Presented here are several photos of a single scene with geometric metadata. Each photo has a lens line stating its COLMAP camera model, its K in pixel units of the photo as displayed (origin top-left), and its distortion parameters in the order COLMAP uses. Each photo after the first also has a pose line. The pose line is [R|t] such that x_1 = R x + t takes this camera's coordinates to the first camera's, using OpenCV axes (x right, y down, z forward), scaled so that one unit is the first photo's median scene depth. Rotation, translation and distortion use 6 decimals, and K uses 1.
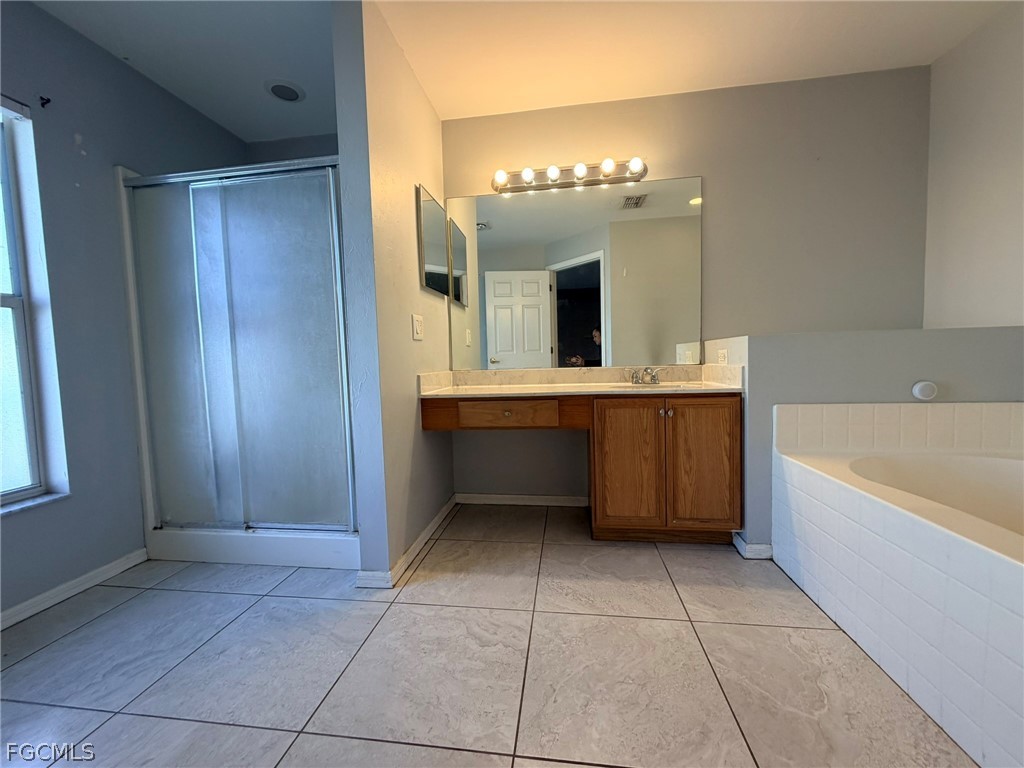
lens RADIAL K [[408.9, 0, 509.2], [0, 408.9, 383.0], [0, 0, 1]] dist [0.000325, 0.000541]
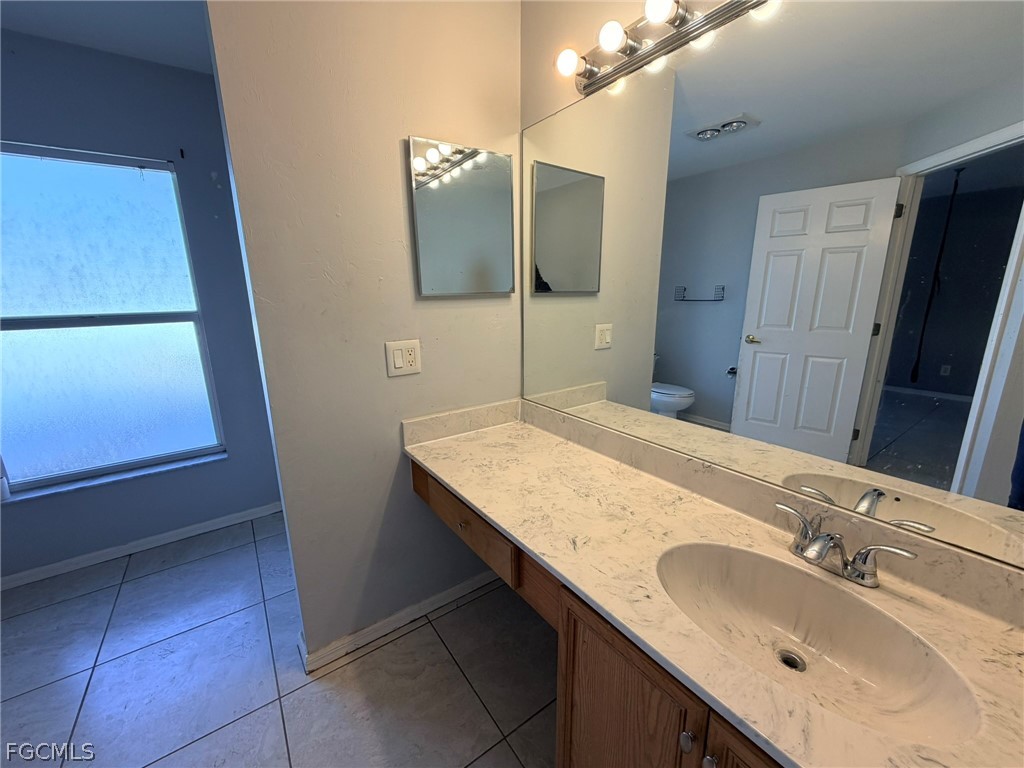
lens RADIAL K [[408.9, 0, 508.0], [0, 408.9, 382.9], [0, 0, 1]] dist [0.000325, 0.000541]
pose [[0.686083, 0.182836, -0.704174, 0.447133], [-0.049578, 0.977406, 0.205475, -0.268414], [0.725832, -0.106061, 0.679646, 0.686476]]
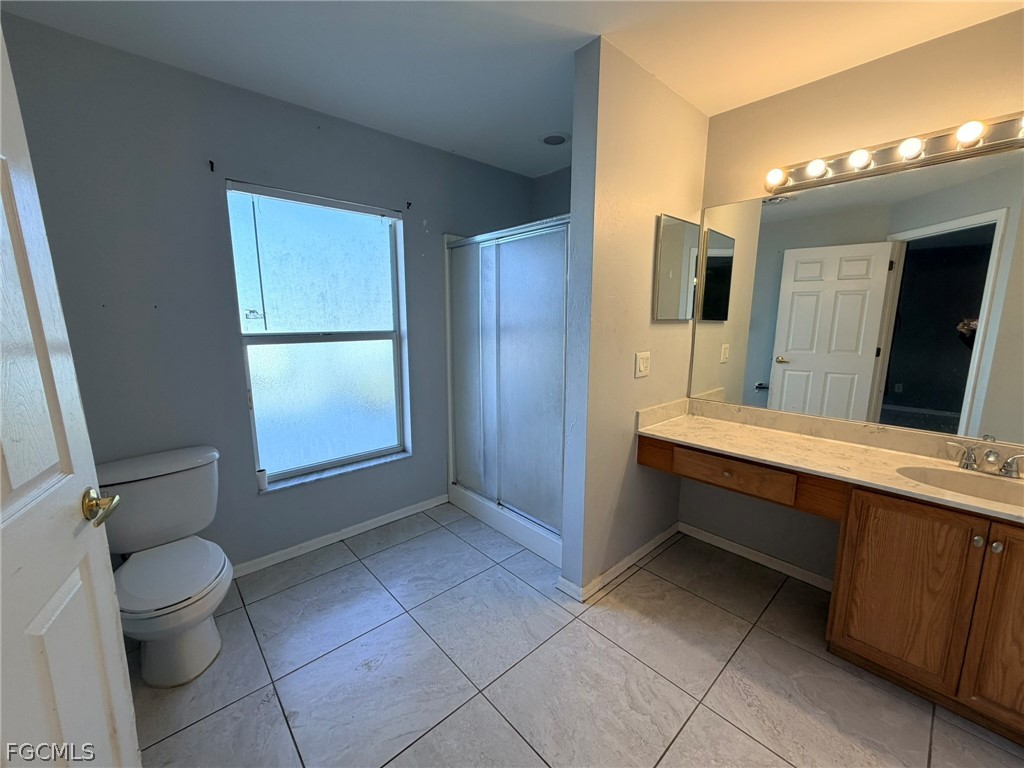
lens RADIAL K [[408.9, 0, 508.2], [0, 408.9, 382.8], [0, 0, 1]] dist [0.000325, 0.000541]
pose [[0.767314, 0.132523, -0.627429, 0.169602], [-0.063875, 0.989342, 0.130849, -0.216114], [0.638083, -0.060325, 0.767601, 0.020448]]
